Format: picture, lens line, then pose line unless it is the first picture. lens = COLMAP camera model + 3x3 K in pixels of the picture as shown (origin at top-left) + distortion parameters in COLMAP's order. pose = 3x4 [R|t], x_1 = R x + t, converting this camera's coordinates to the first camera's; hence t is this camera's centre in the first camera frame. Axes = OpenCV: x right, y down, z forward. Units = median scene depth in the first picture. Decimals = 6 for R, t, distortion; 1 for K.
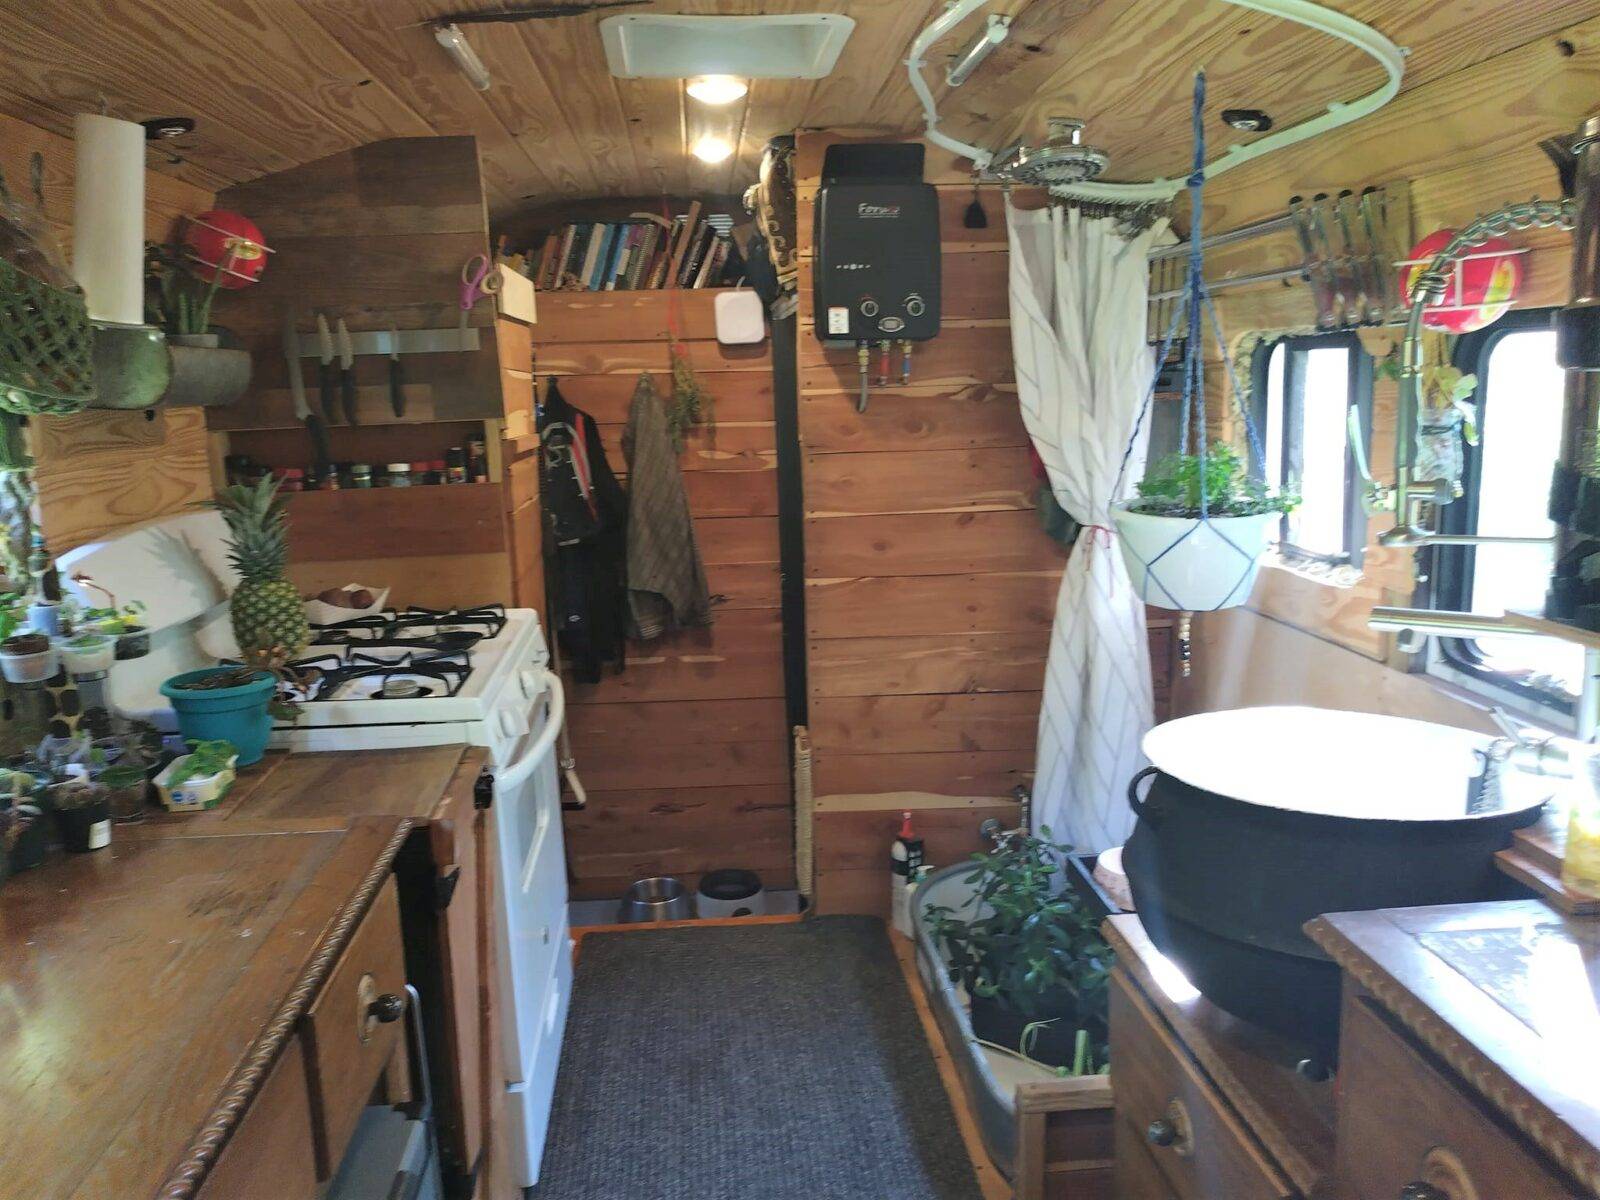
lens RADIAL K [[1224.5, 0, 800.0], [0, 1224.5, 600.0], [0, 0, 1]] dist [0.008864, 0.001431]
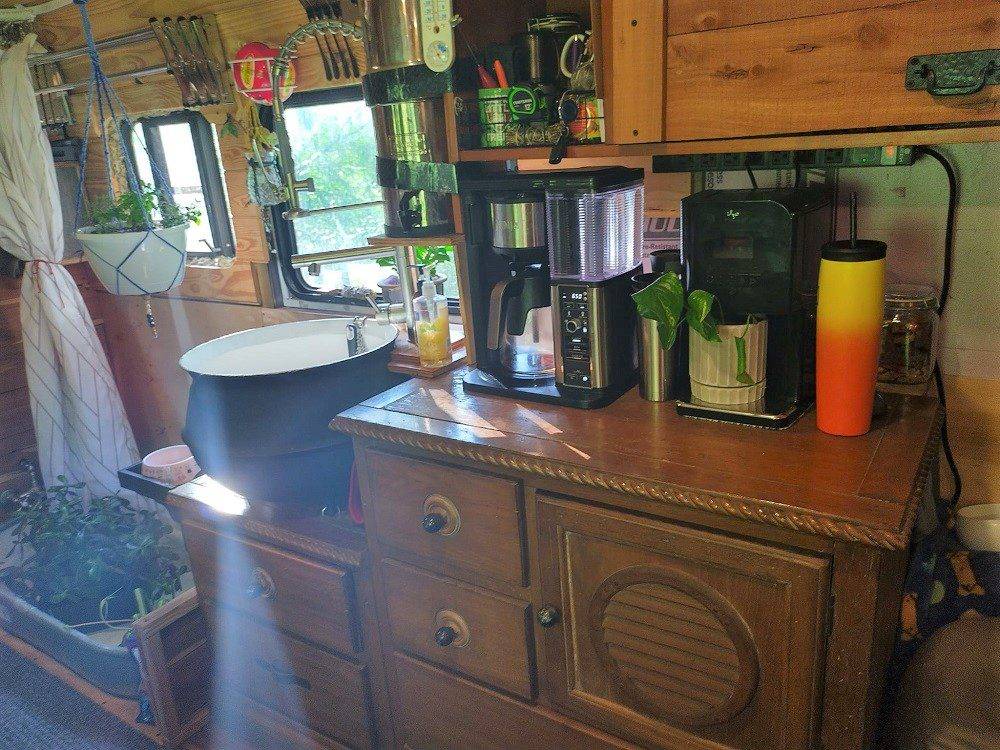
lens RADIAL K [[759.7, 0, 500.0], [0, 759.7, 375.0], [0, 0, 1]] dist [0.004025, -0.005707]
pose [[0.614004, -0.253436, 0.747508, -0.160910], [0.198762, 0.966176, 0.164310, 0.039962], [-0.763867, 0.047689, 0.643610, 0.056796]]
